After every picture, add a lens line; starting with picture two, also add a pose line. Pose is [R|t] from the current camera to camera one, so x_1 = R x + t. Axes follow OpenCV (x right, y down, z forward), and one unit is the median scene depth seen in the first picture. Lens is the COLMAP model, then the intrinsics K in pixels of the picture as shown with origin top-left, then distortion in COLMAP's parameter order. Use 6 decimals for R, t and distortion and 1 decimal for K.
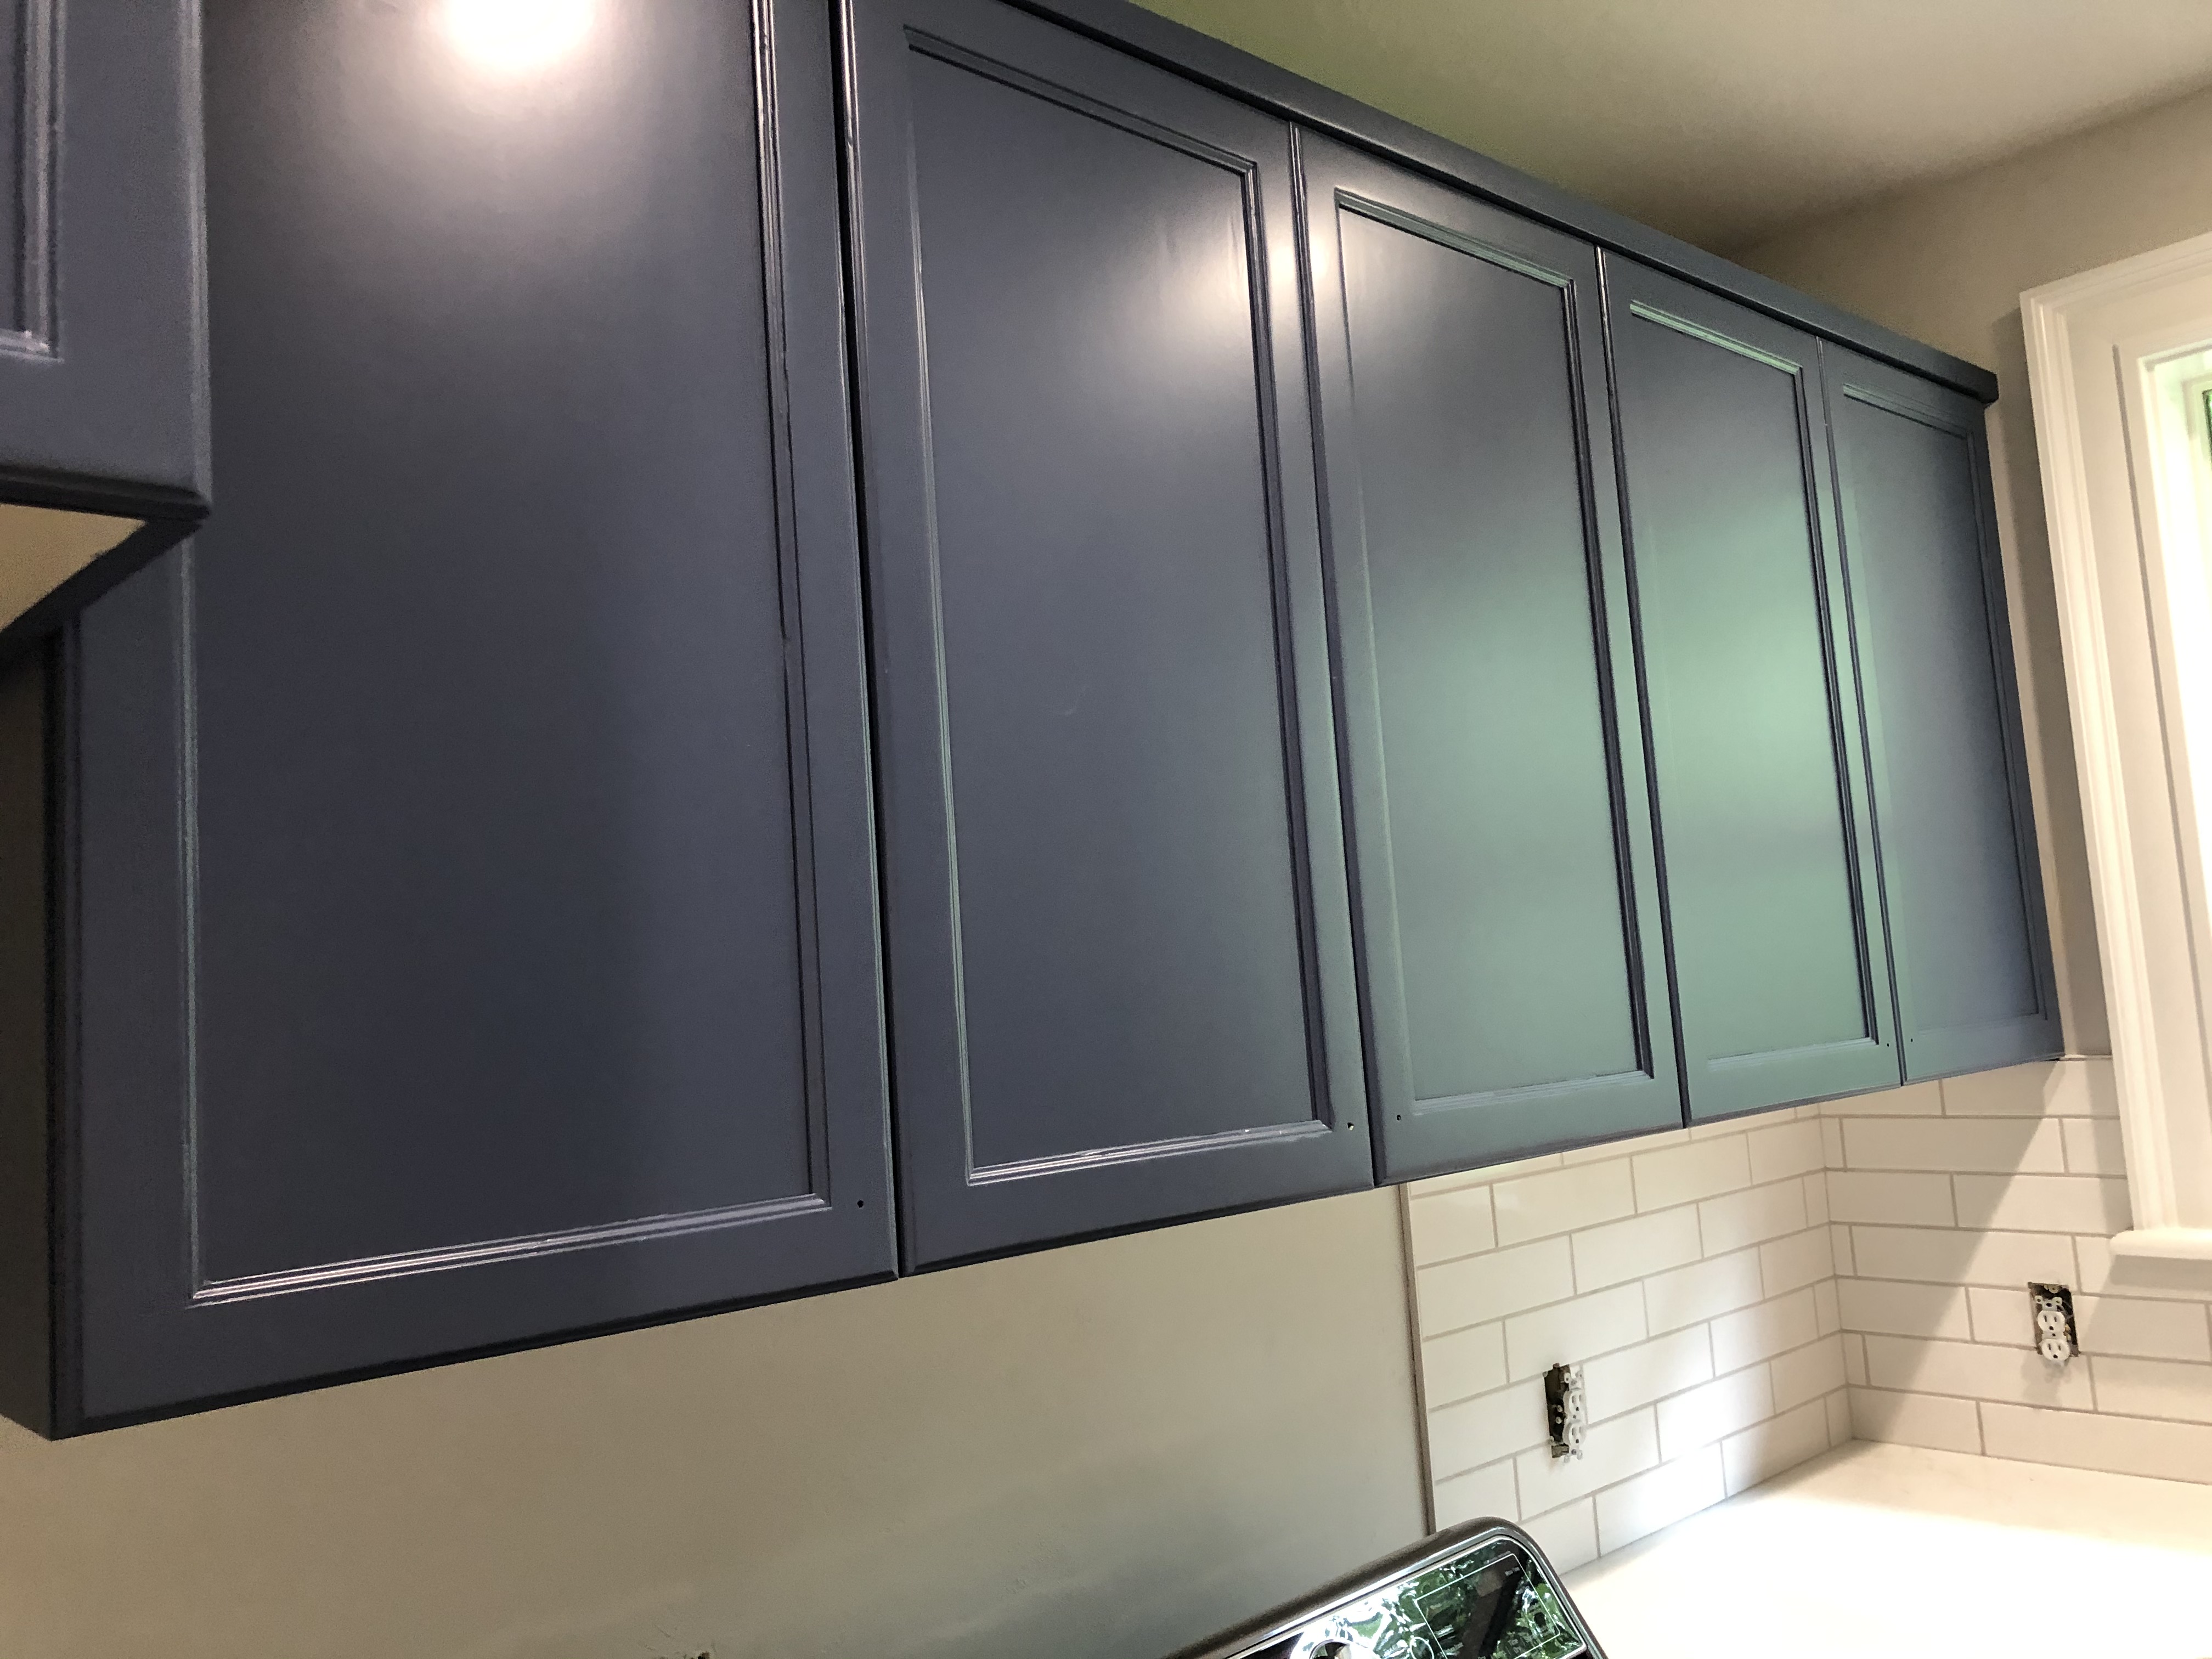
lens RADIAL K [[1817.2, 0, 1070.8], [0, 1817.2, 811.7], [0, 0, 1]] dist [0.005726, 0.012930]
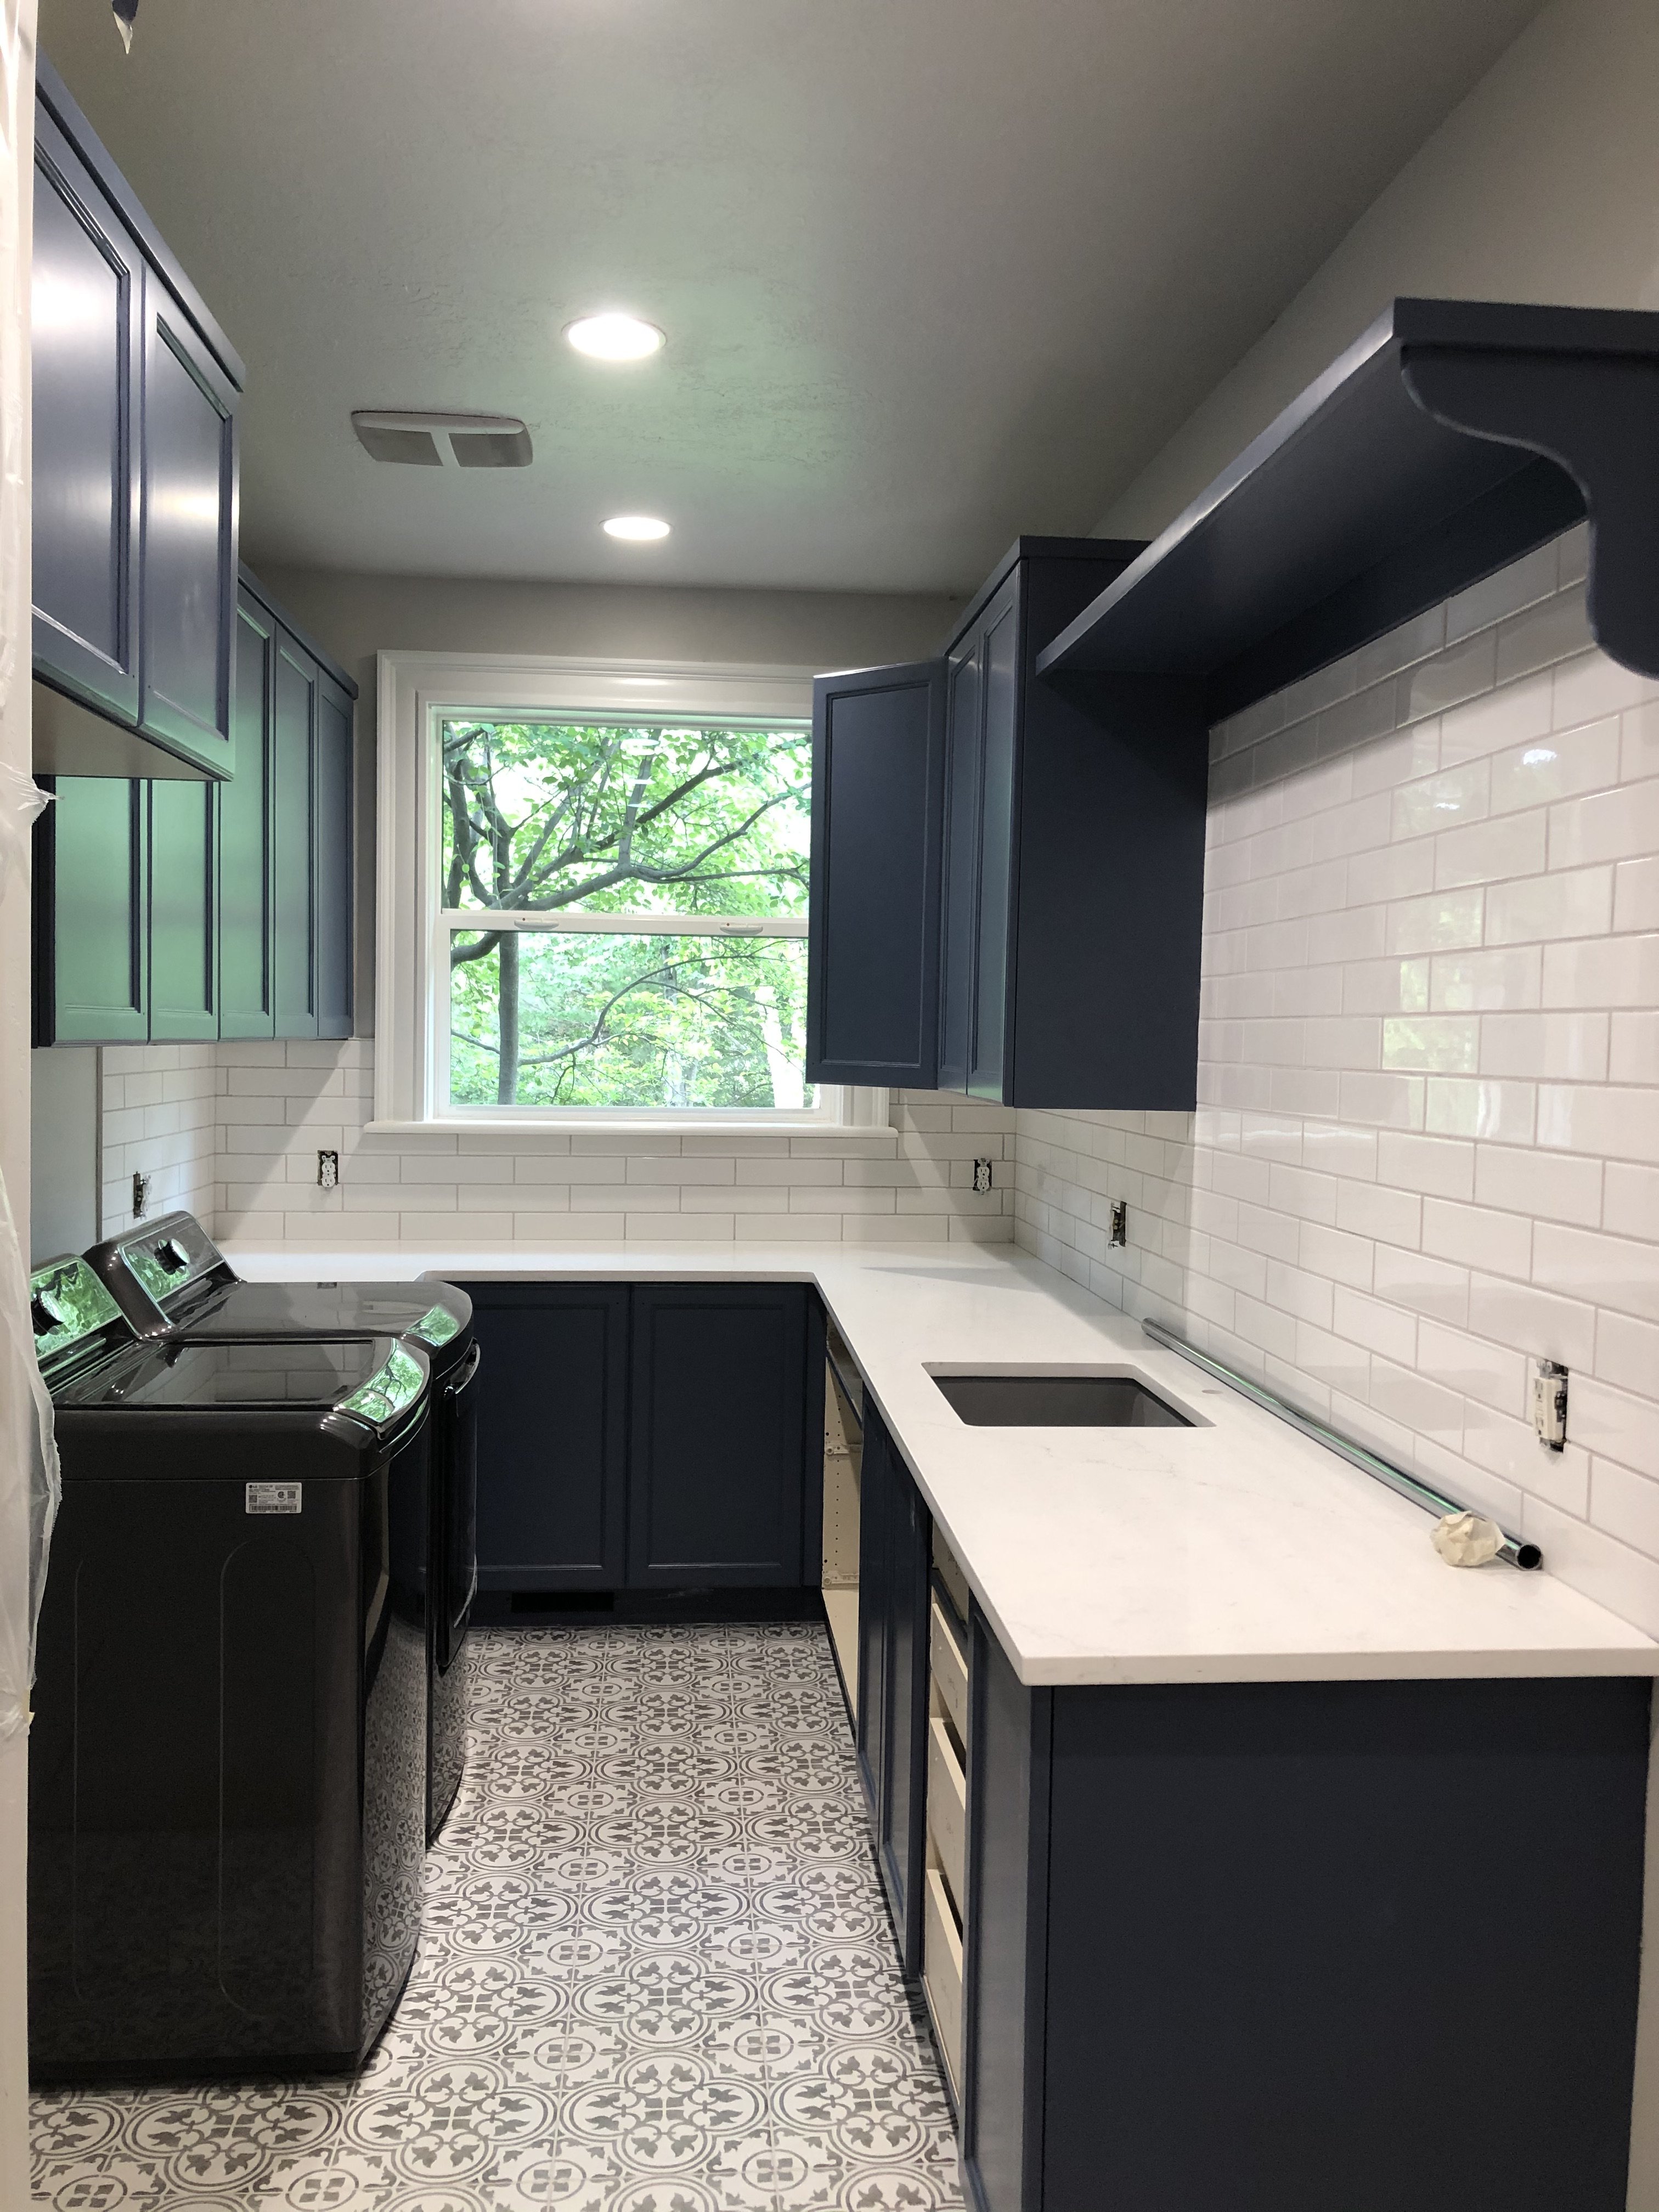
lens RADIAL K [[1786.4, 0, 829.5], [0, 1786.4, 1106.0], [0, 0, 1]] dist [-0.000752, -0.003850]
pose [[0.593083, 0.046217, 0.803814, -0.724624], [-0.142769, 0.988567, 0.048500, 0.037950], [-0.792382, -0.143524, 0.592900, -0.598327]]
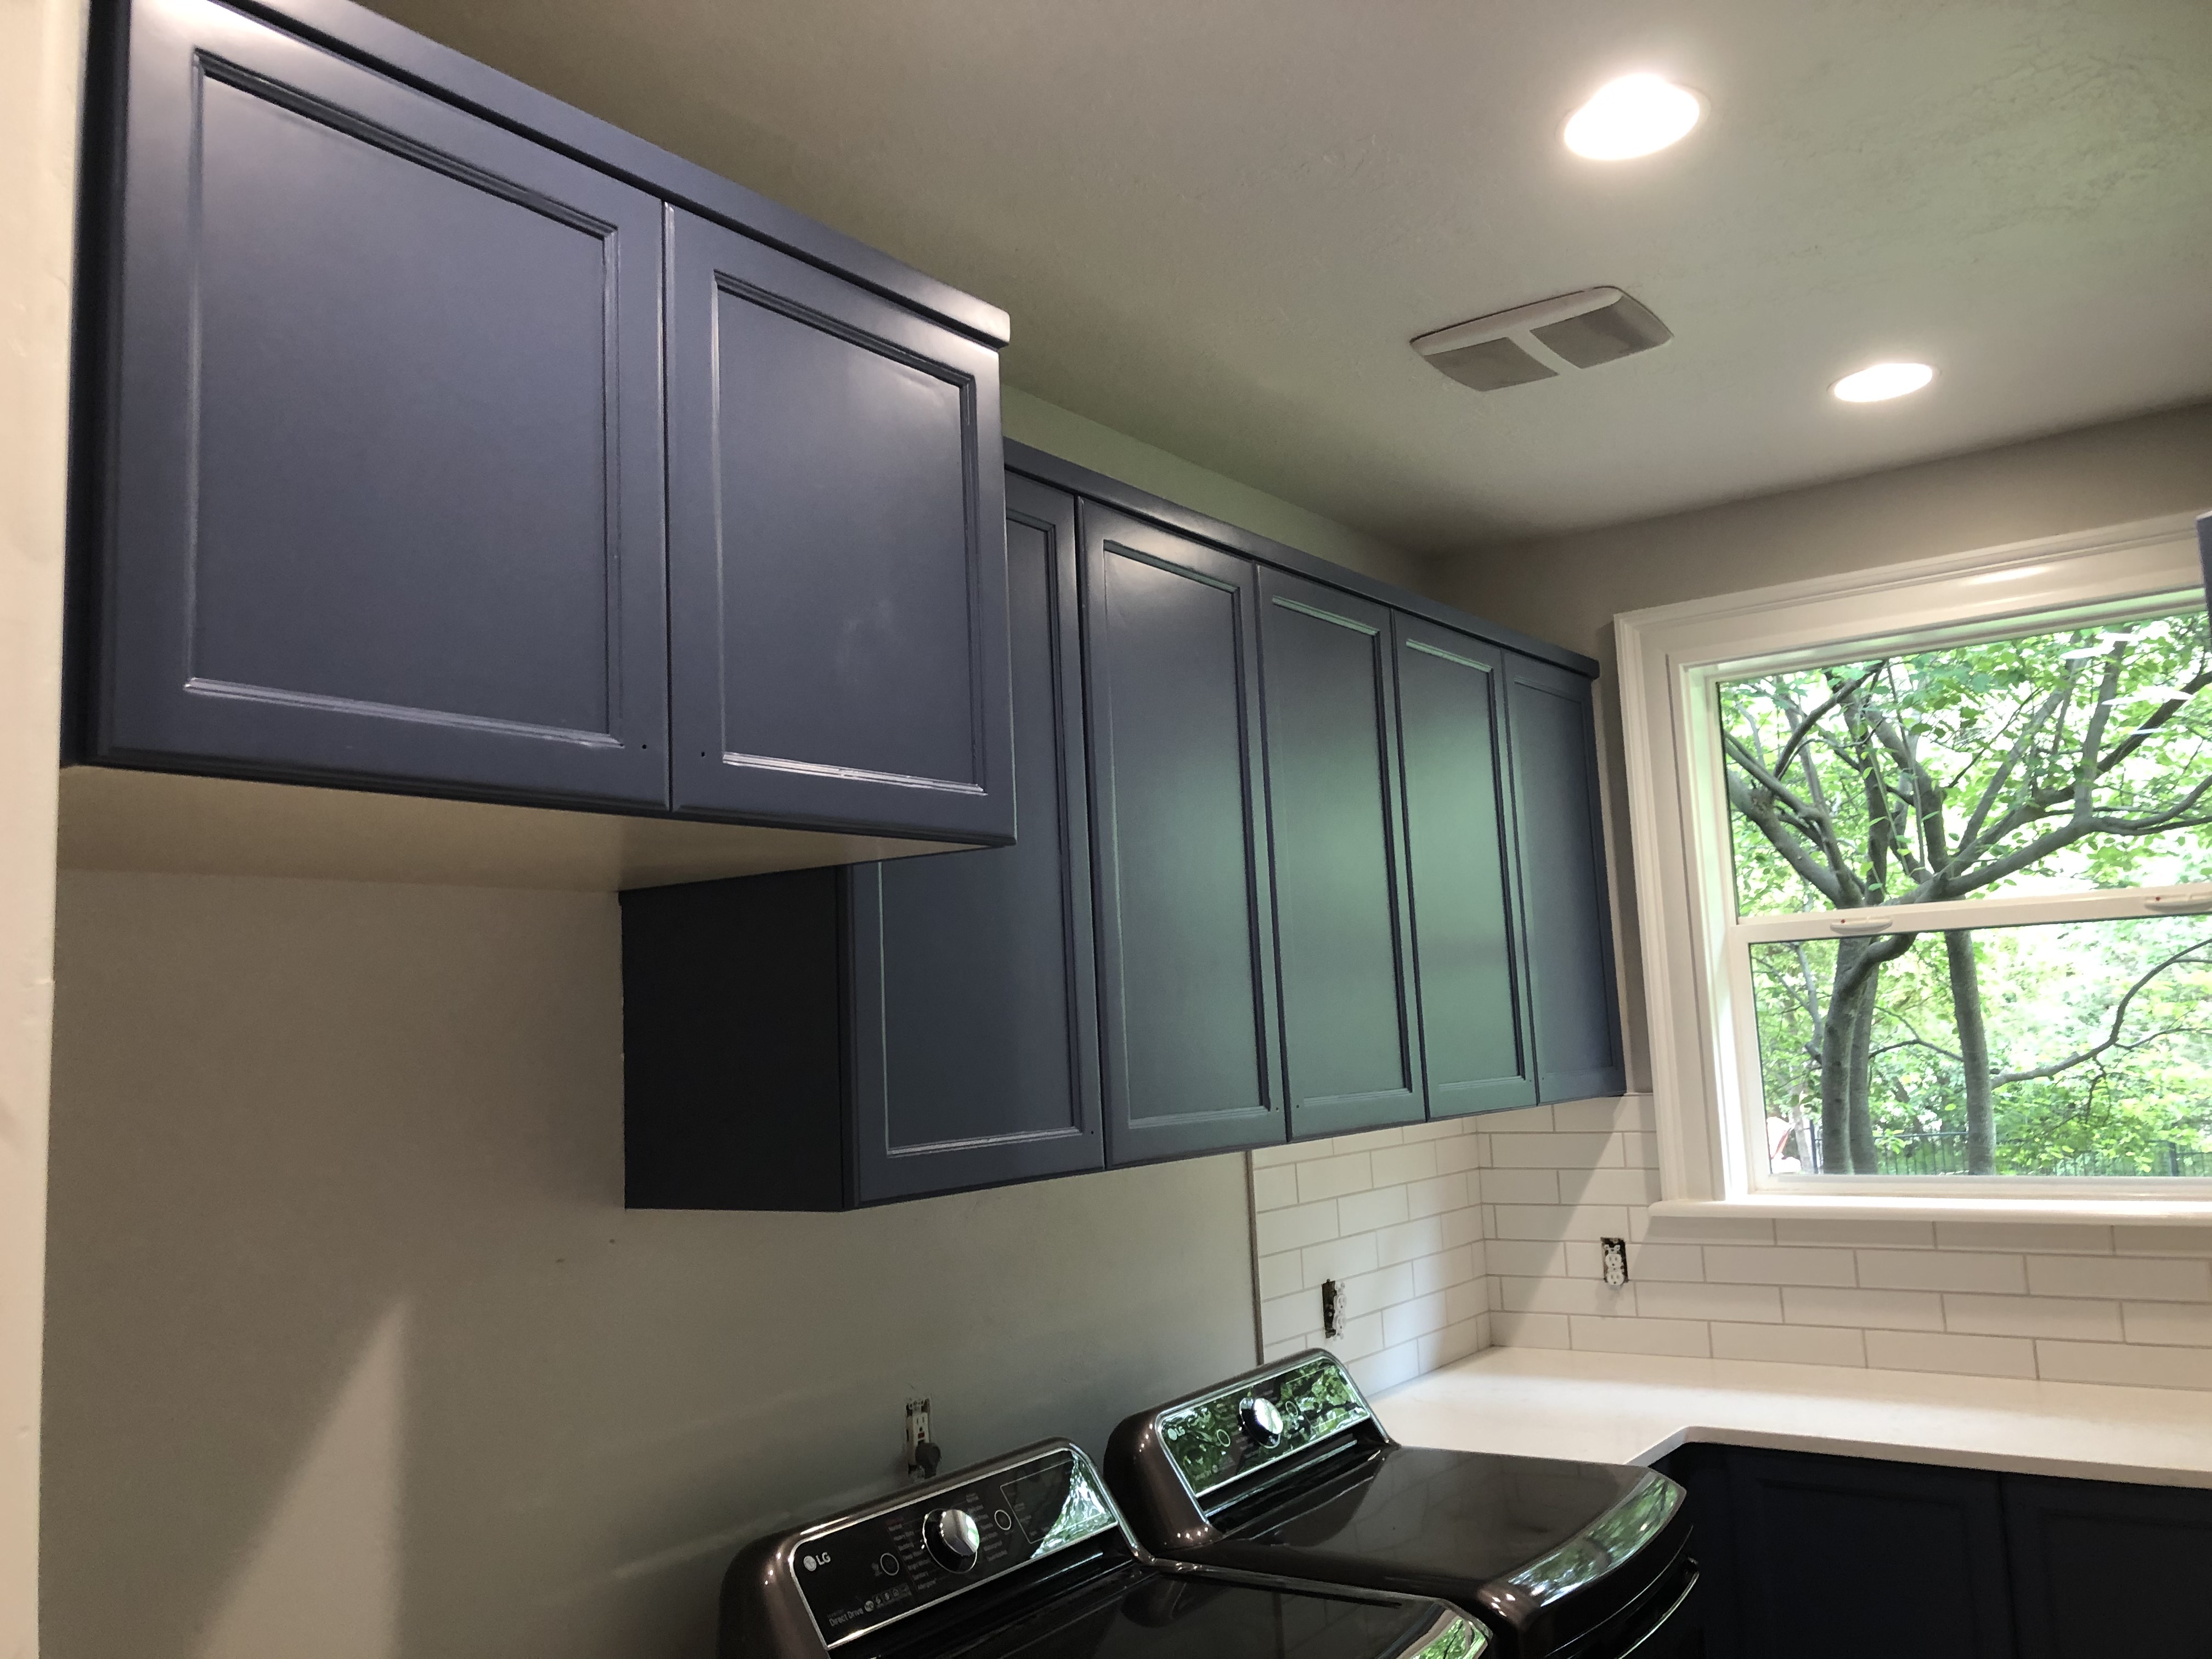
lens RADIAL K [[1786.4, 0, 1102.2], [0, 1786.4, 782.9], [0, 0, 1]] dist [-0.000752, -0.003850]
pose [[0.976878, 0.053520, 0.206989, -0.240924], [-0.043159, 0.997594, -0.054254, -0.031660], [-0.209394, 0.044066, 0.976838, -0.443343]]
